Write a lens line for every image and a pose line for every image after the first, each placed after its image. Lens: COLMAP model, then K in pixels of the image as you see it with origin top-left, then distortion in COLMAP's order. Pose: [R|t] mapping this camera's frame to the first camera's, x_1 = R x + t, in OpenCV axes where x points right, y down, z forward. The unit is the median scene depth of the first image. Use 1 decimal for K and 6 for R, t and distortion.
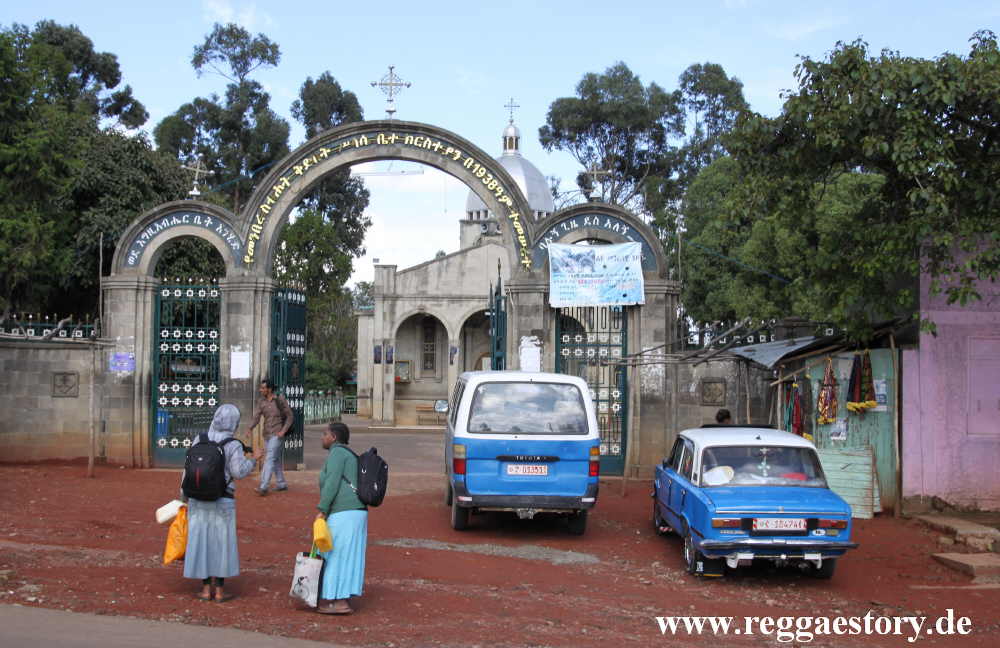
lens RADIAL K [[1153.5, 0, 500.0], [0, 1153.5, 324.0], [0, 0, 1]] dist [-0.044018, 0.005506]
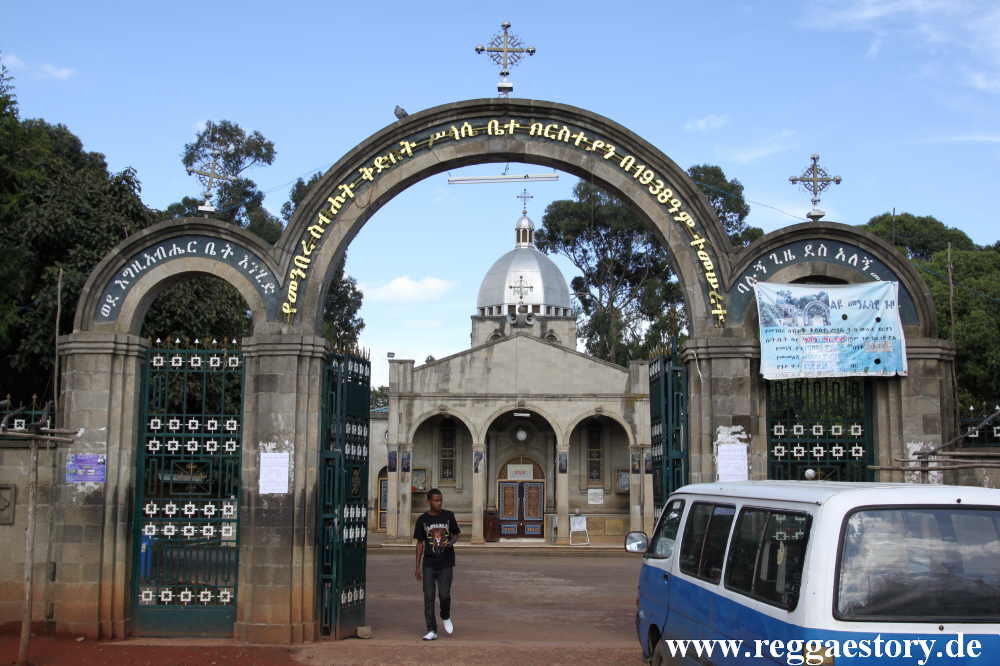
lens RADIAL K [[1106.5, 0, 500.0], [0, 1106.5, 333.0], [0, 0, 1]] dist [-0.024394, 0.018703]
pose [[0.999704, 0.000092, 0.024340, -0.084789], [0.002106, 0.995916, -0.090257, 0.010307], [-0.024249, 0.090281, 0.995621, 0.279786]]
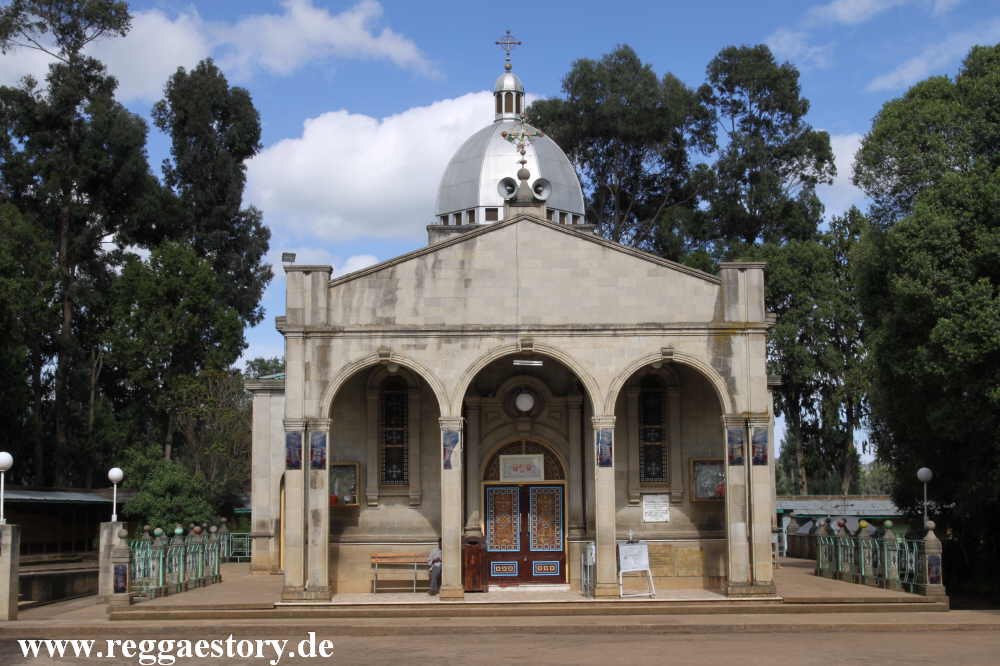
lens RADIAL K [[1327.5, 0, 500.0], [0, 1327.5, 333.0], [0, 0, 1]] dist [0.011238, 0.420773]
pose [[0.998017, -0.014126, 0.061340, -0.101816], [0.018844, 0.996852, -0.077019, 0.041880], [-0.060059, 0.078023, 0.995141, 0.836986]]
